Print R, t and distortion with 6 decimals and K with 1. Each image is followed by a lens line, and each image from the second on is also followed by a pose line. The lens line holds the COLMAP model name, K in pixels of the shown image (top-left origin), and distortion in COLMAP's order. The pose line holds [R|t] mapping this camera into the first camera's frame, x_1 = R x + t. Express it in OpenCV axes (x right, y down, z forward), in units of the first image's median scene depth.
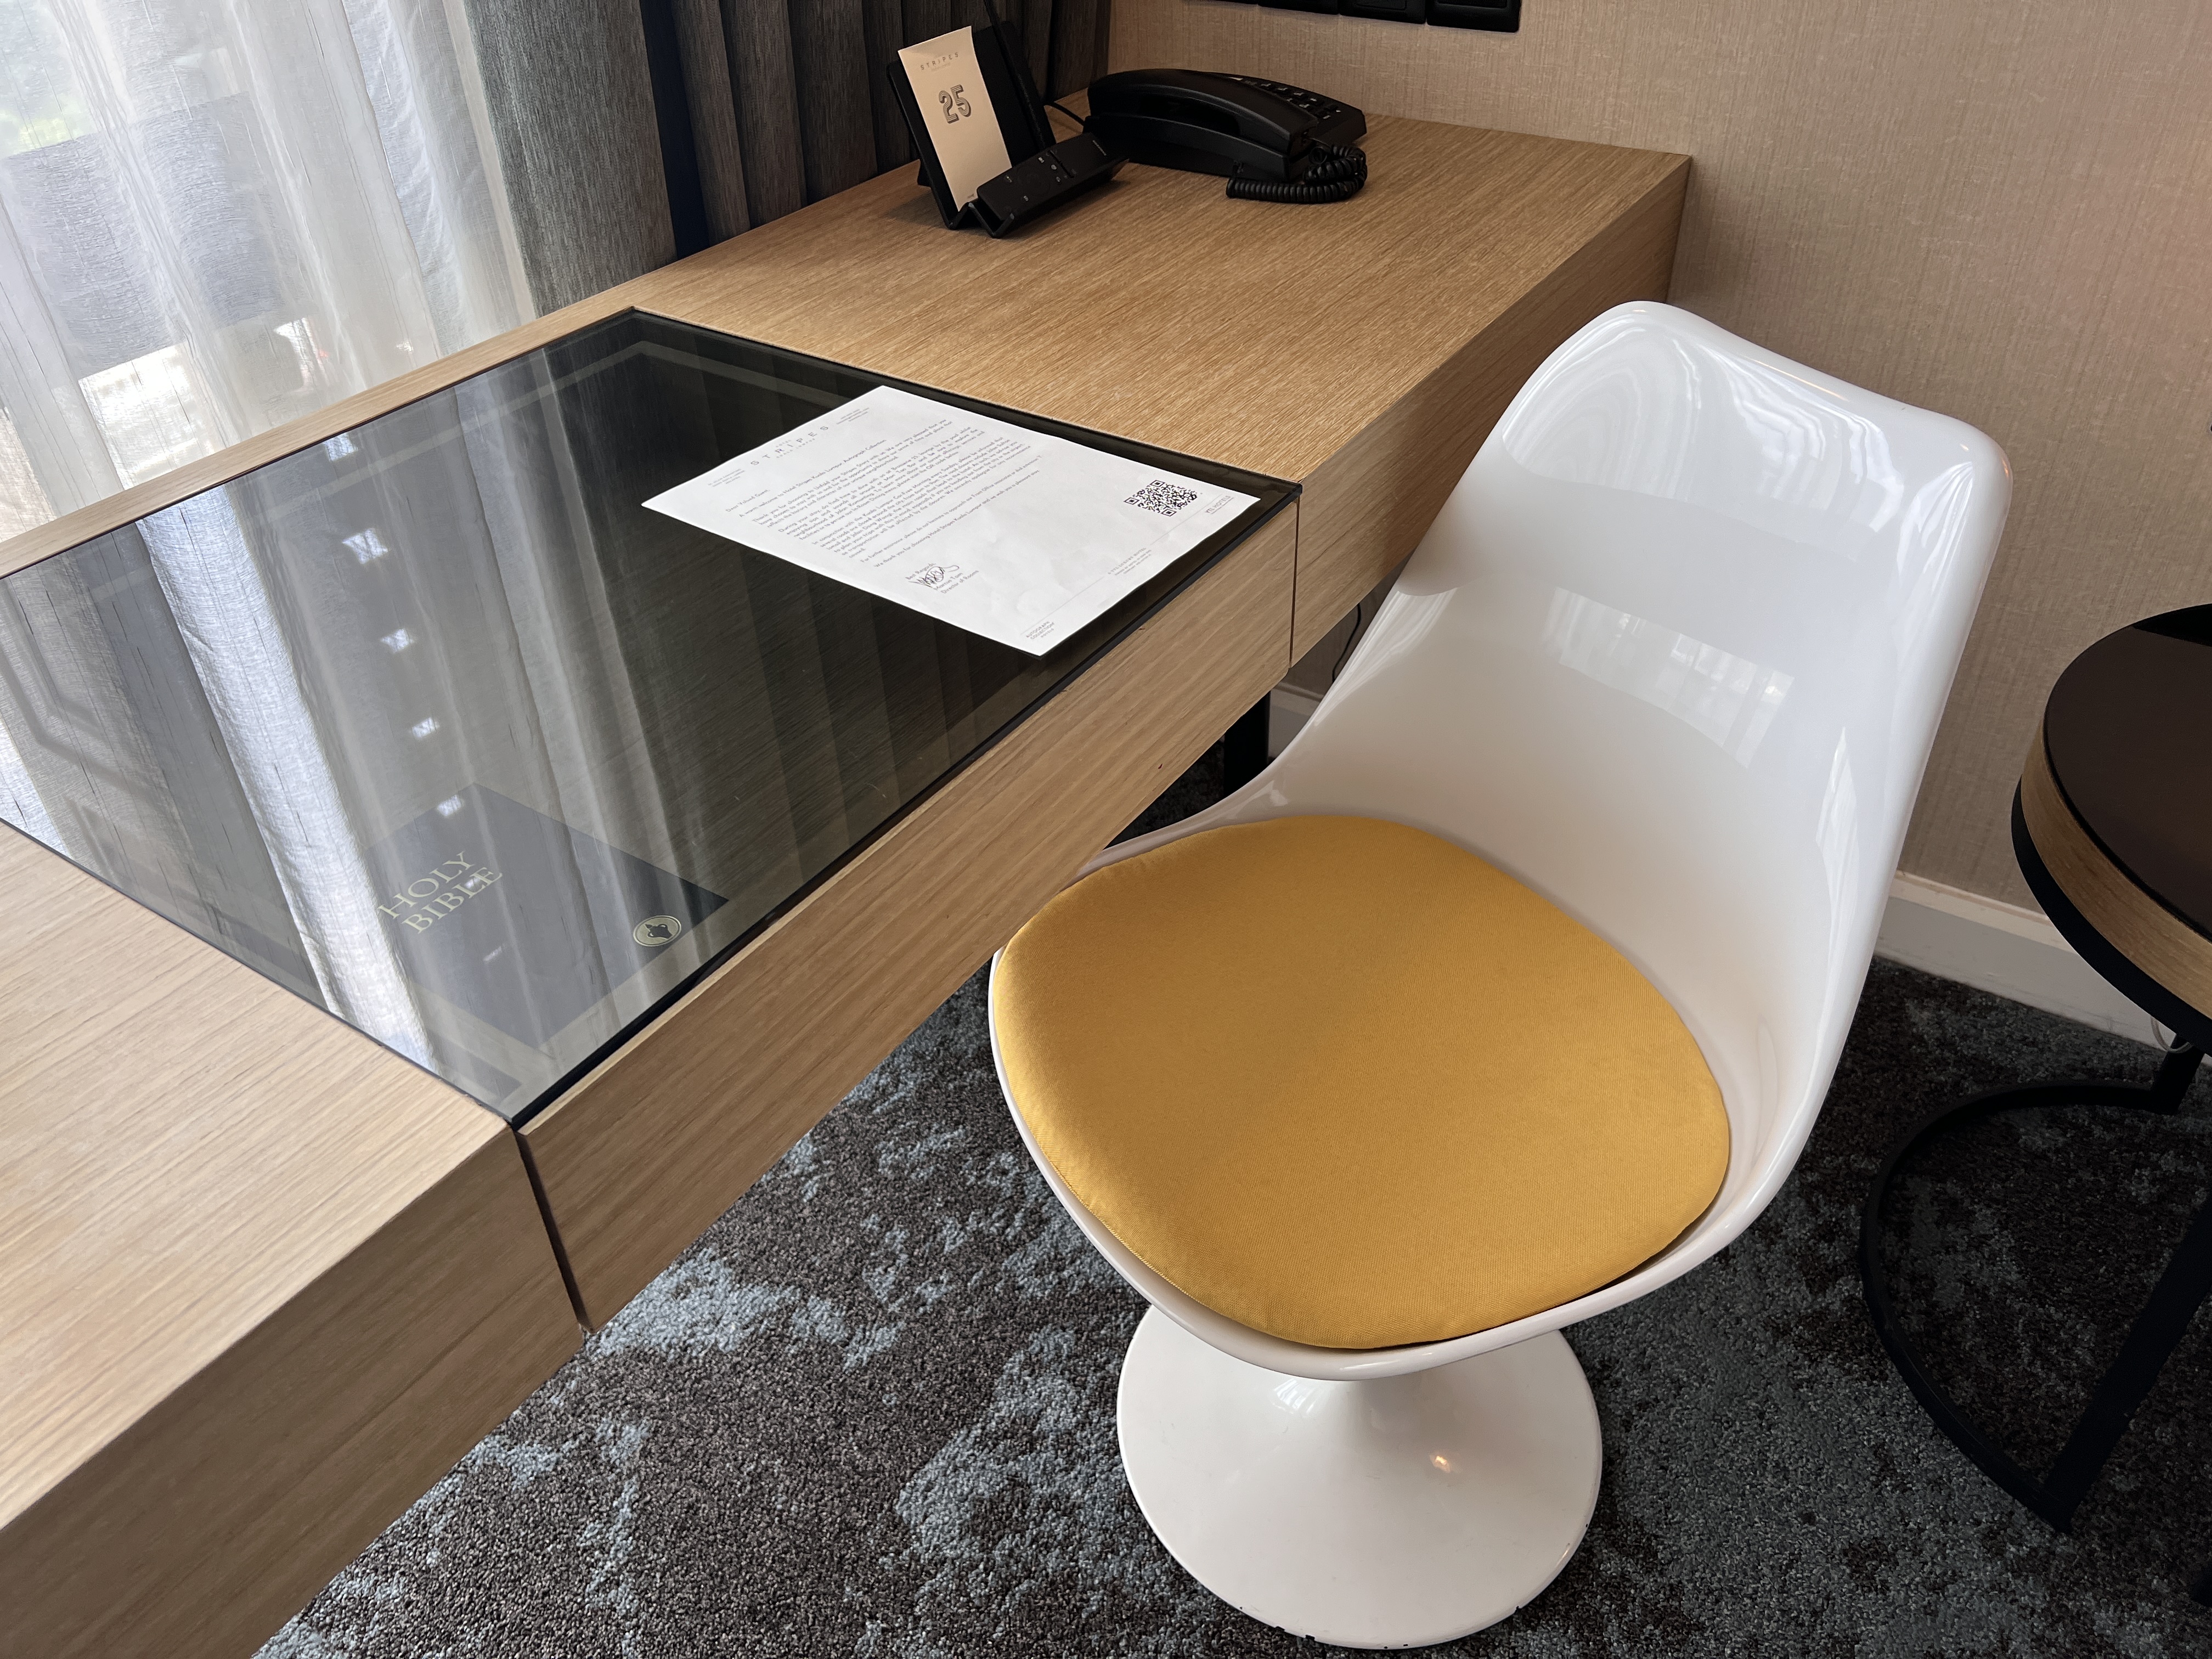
lens RADIAL K [[1665.3, 0, 1108.6], [0, 1665.3, 836.0], [0, 0, 1]] dist [0.058796, -0.064505]
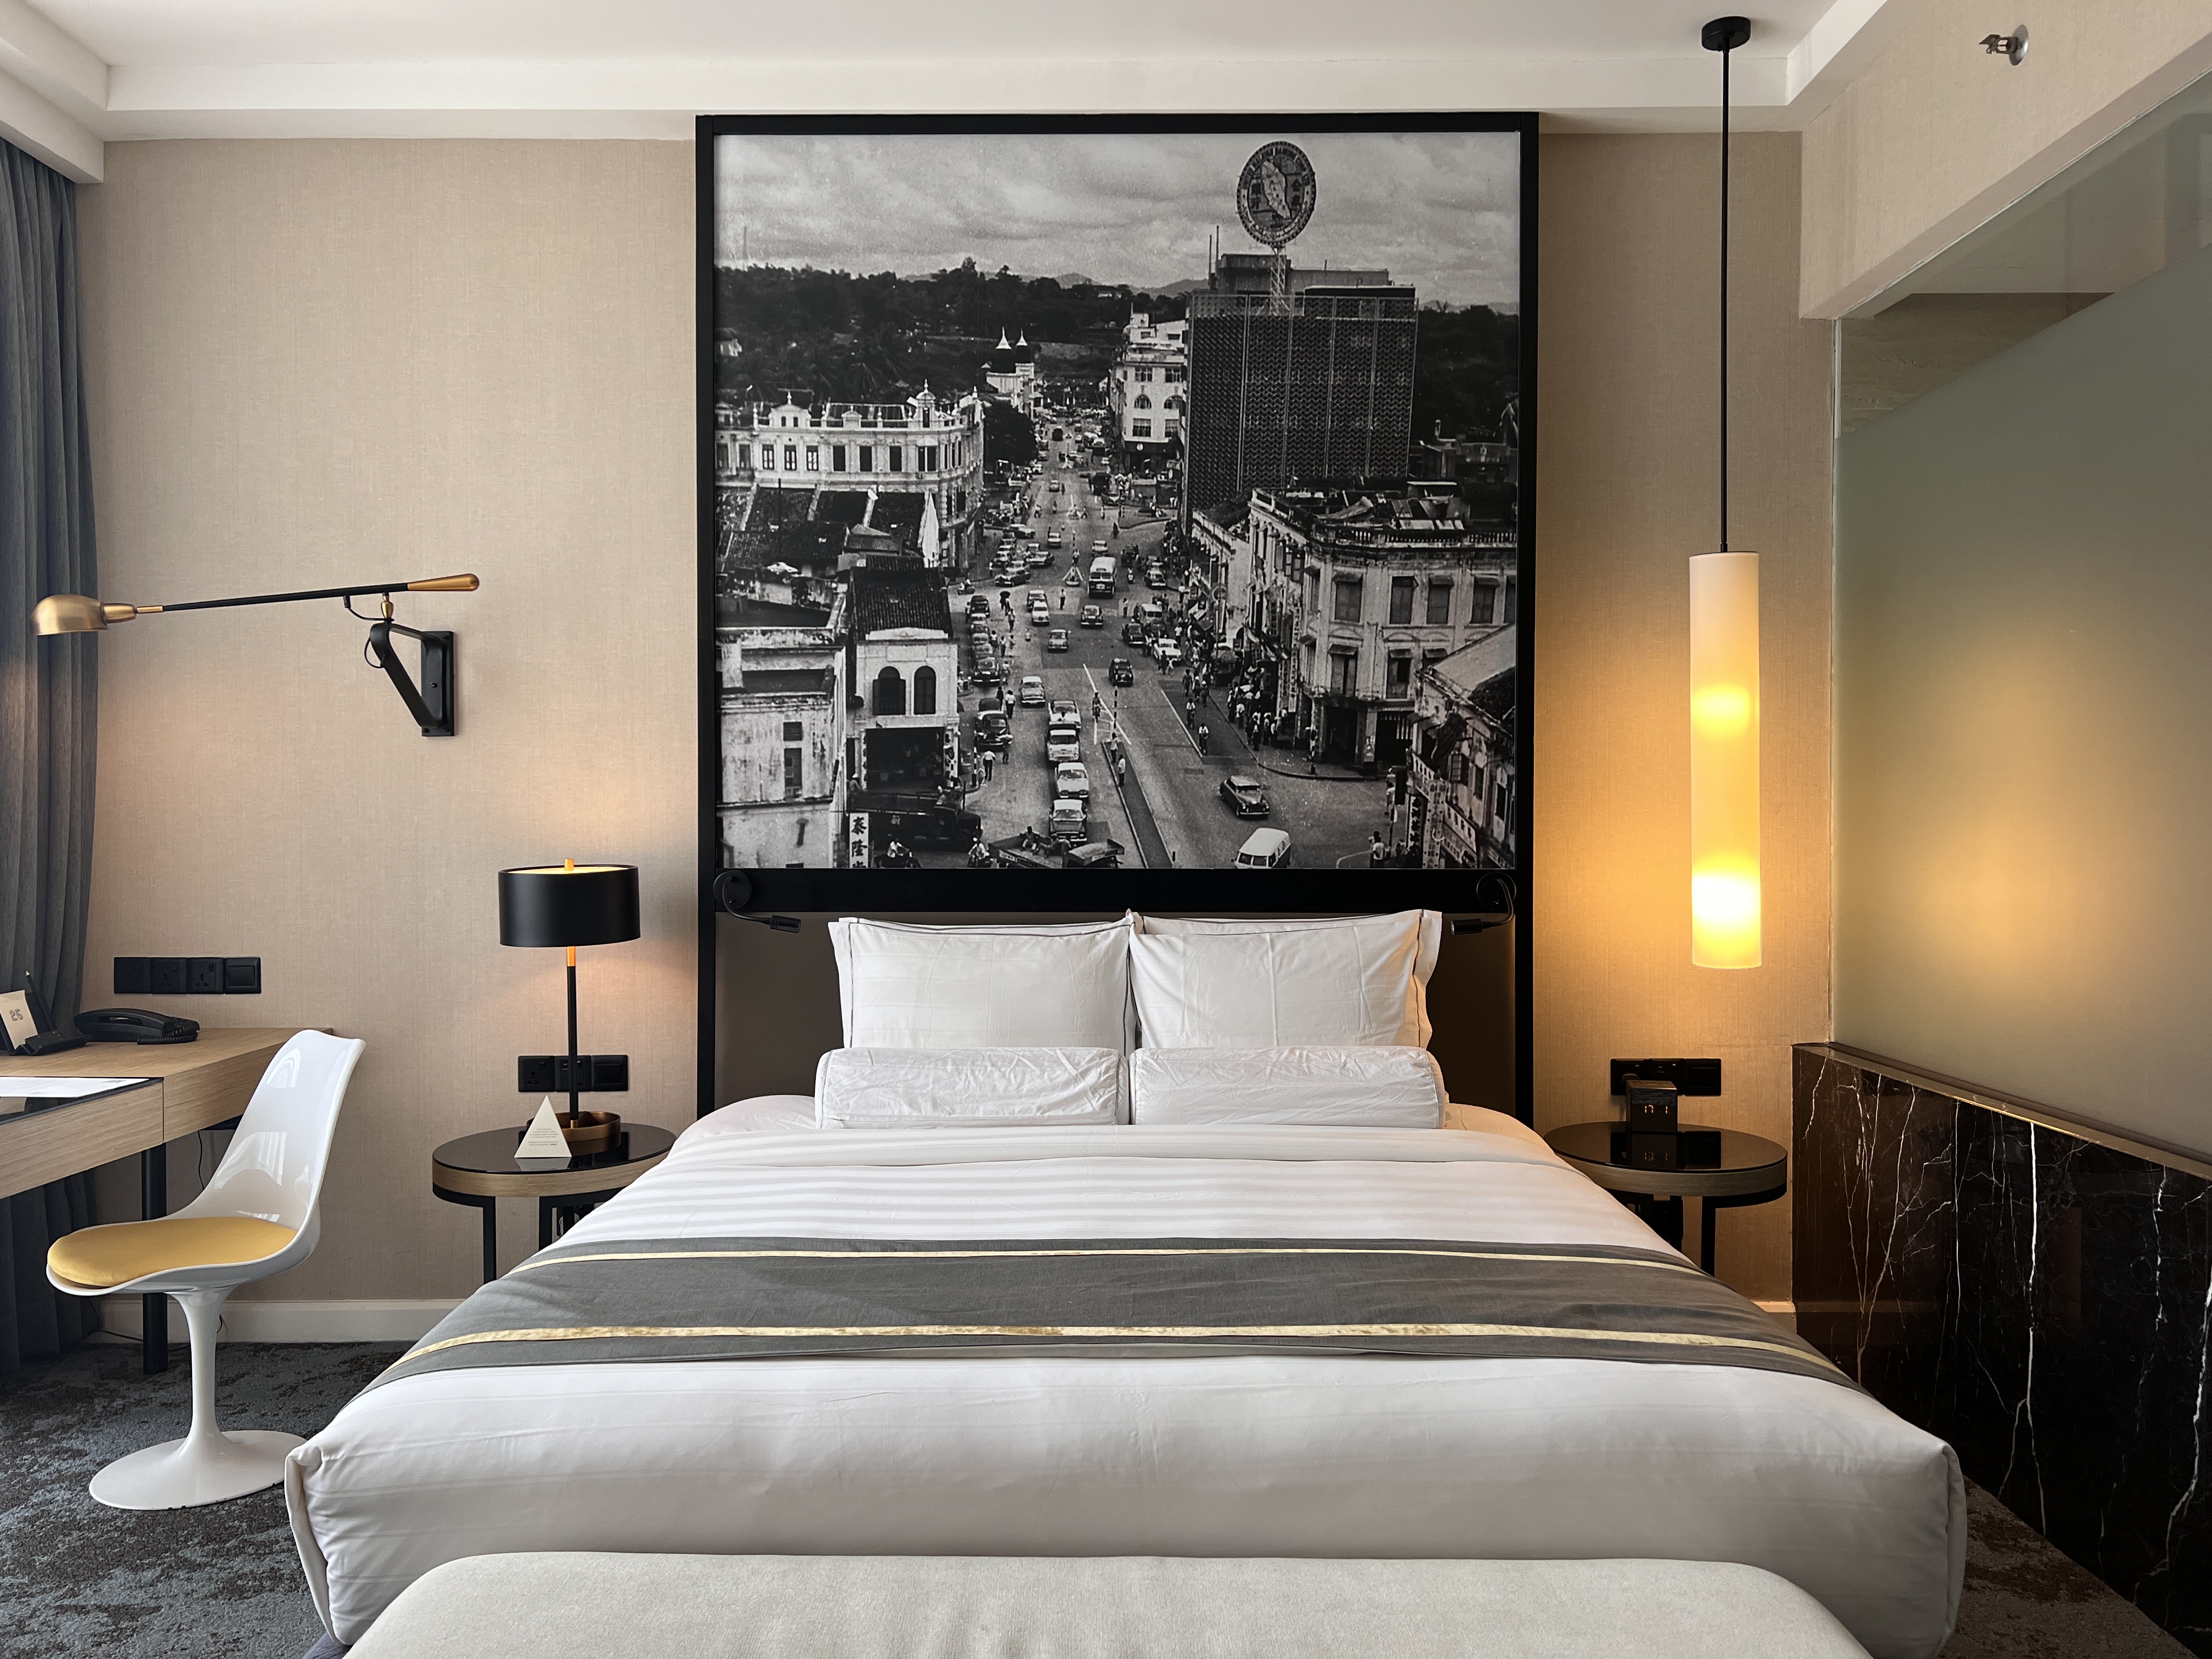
lens RADIAL K [[1665.3, 0, 1117.9], [0, 1665.3, 852.0], [0, 0, 1]] dist [0.058796, -0.064505]
pose [[0.836222, 0.017610, 0.548109, -0.108042], [0.316592, 0.800601, -0.508731, 1.320252], [-0.447775, 0.598939, 0.663905, -1.776182]]
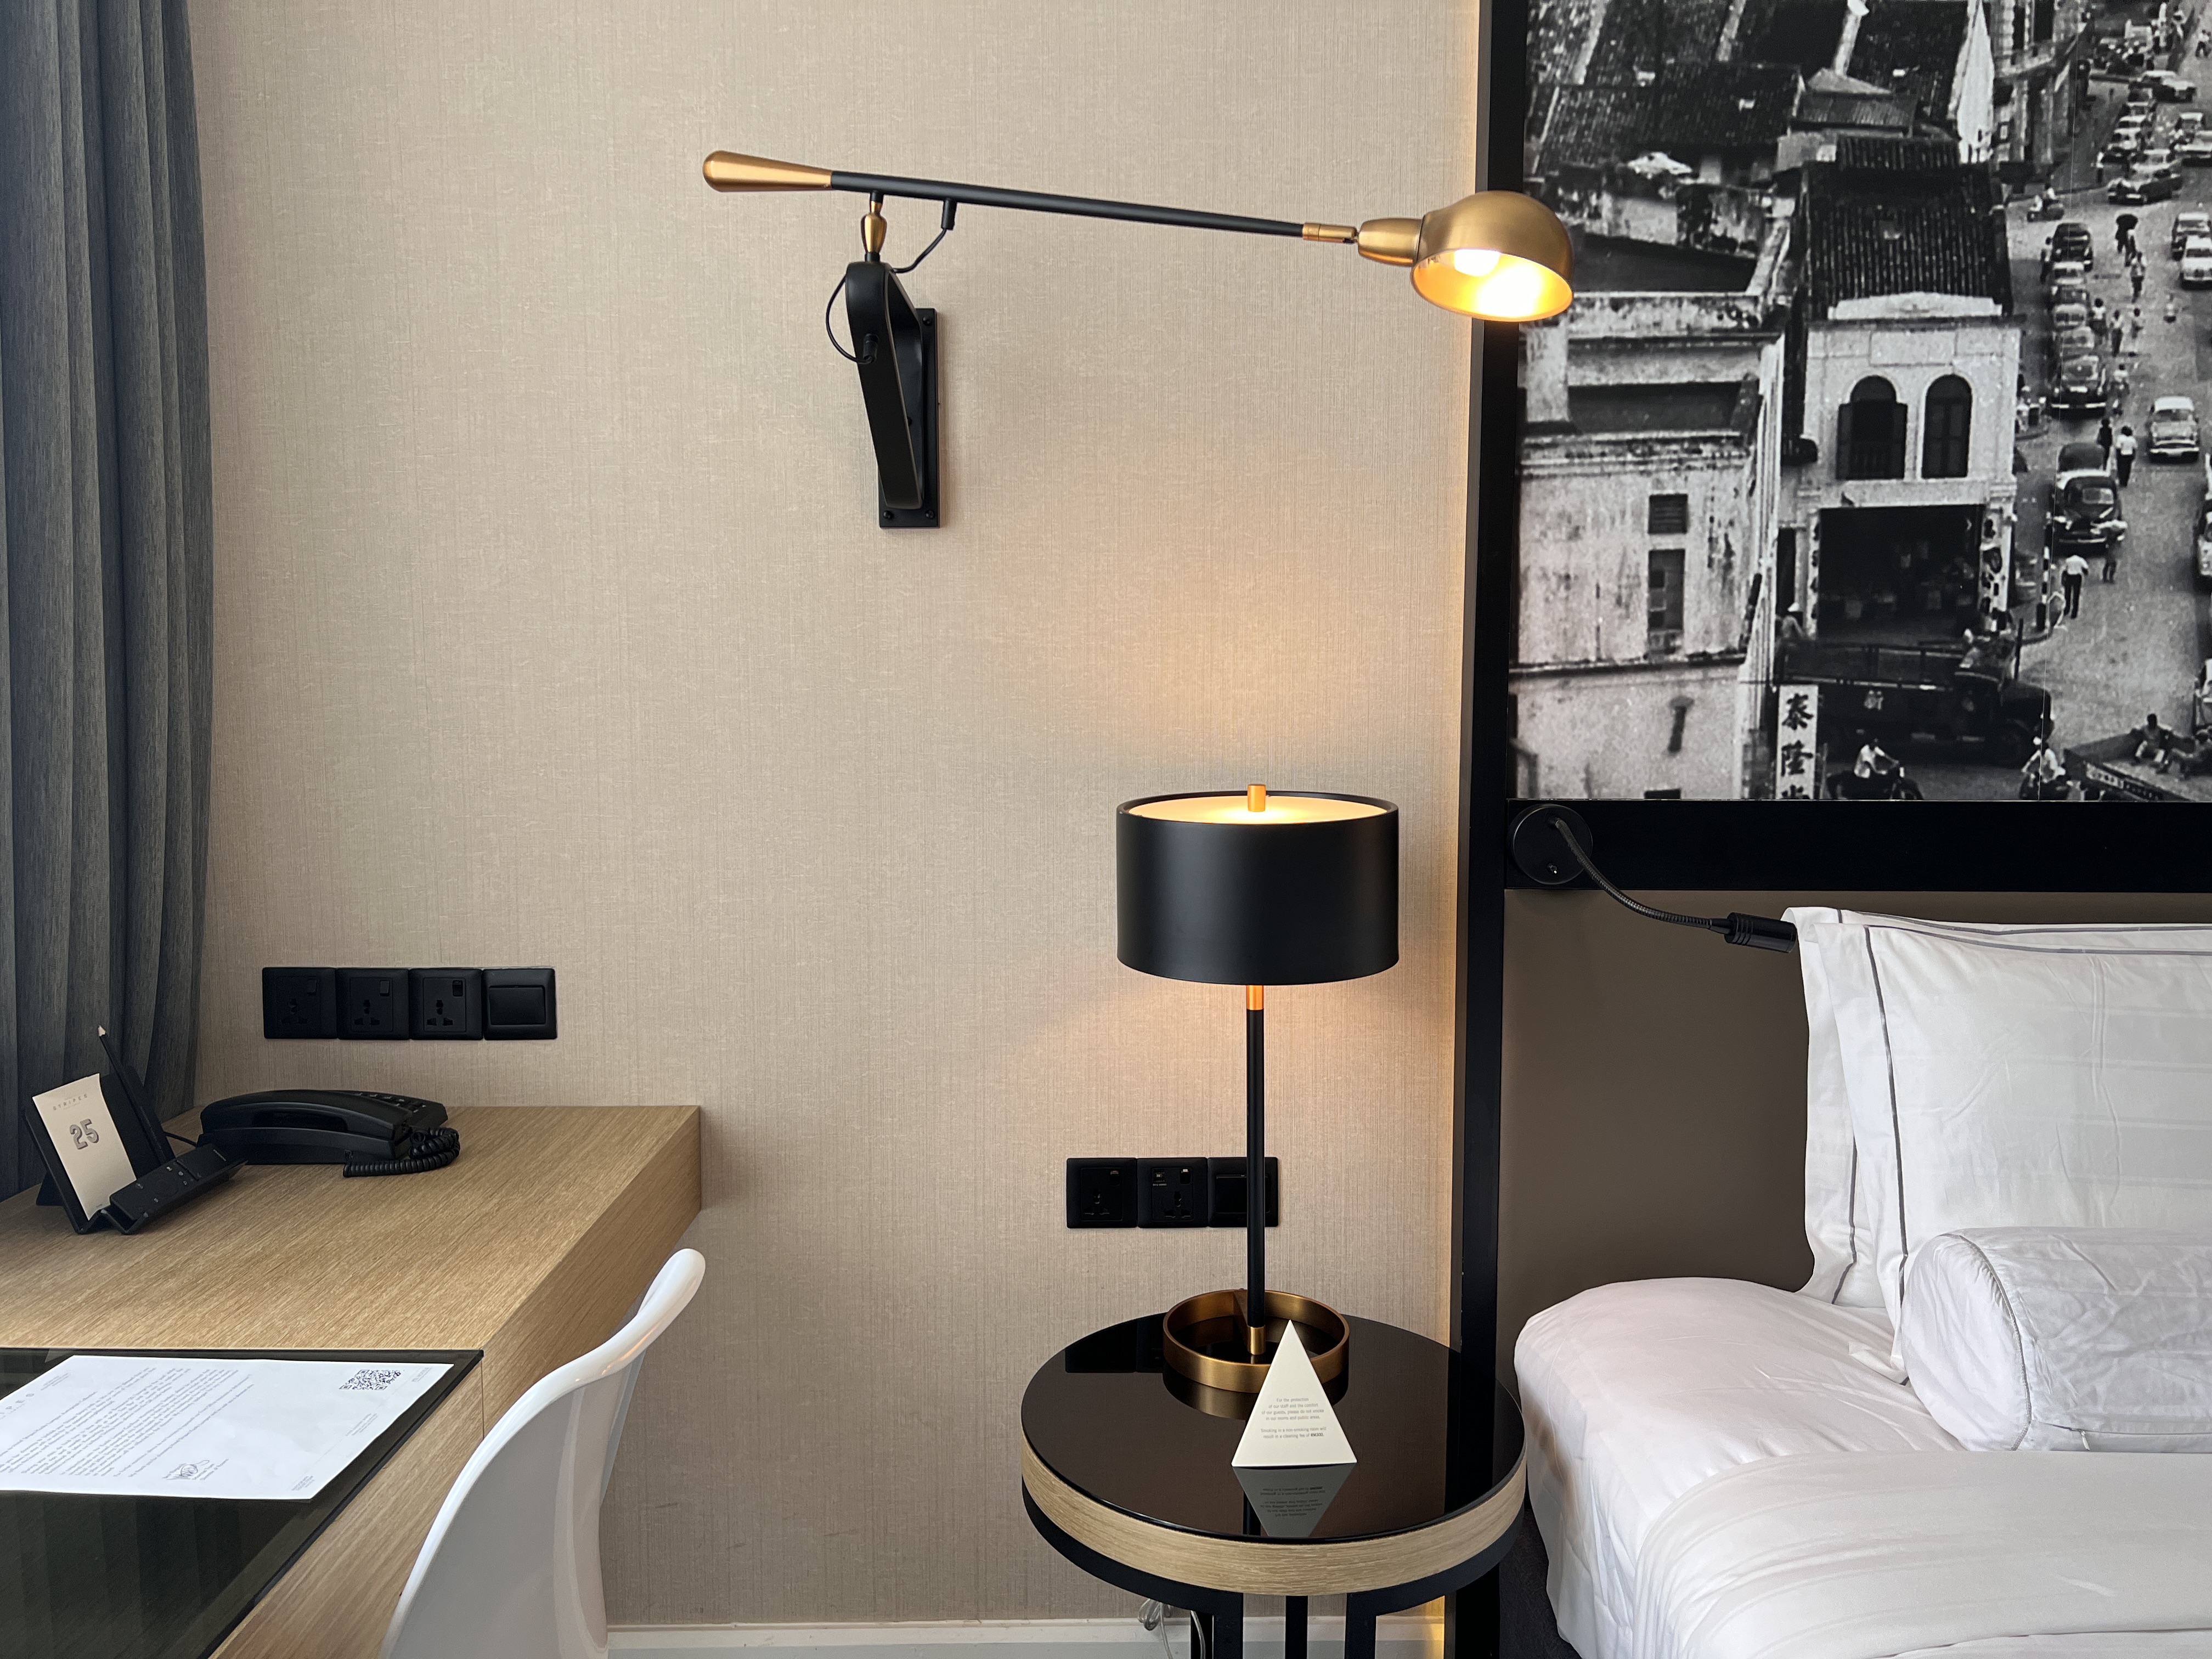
lens RADIAL K [[1665.3, 0, 1129.8], [0, 1665.3, 799.6], [0, 0, 1]] dist [0.058796, -0.064505]
pose [[0.827178, -0.012480, 0.561802, -0.155208], [0.322221, 0.829602, -0.455998, 0.152980], [-0.460381, 0.558216, 0.690250, -0.304217]]
